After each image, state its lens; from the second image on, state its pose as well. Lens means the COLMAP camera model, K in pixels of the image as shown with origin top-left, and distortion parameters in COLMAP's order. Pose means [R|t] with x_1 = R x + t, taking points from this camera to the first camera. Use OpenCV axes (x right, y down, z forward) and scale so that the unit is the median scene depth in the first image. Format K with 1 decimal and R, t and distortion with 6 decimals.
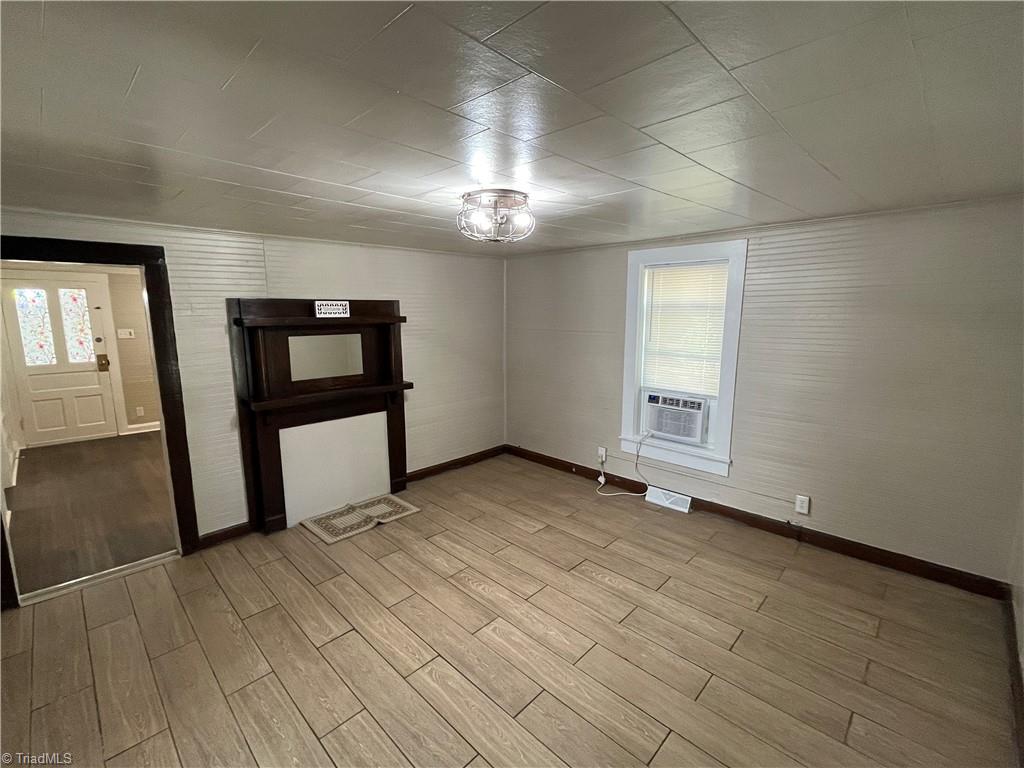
lens RADIAL K [[457.9, 0, 512.8], [0, 457.9, 381.4], [0, 0, 1]] dist [-0.008701, 0.001688]
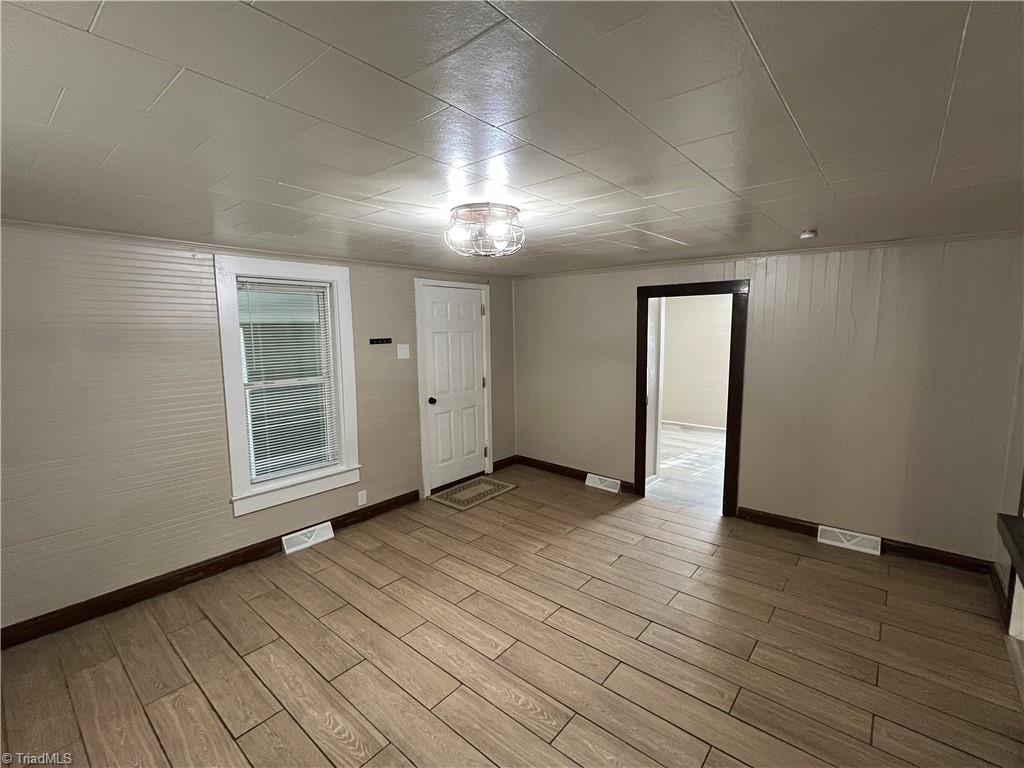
lens RADIAL K [[457.9, 0, 510.6], [0, 457.9, 382.4], [0, 0, 1]] dist [-0.008701, 0.001688]
pose [[-0.997271, 0.023520, -0.069976, -0.013520], [0.002785, 0.959200, 0.282716, -0.278335], [0.073770, 0.281750, -0.956648, 1.723488]]
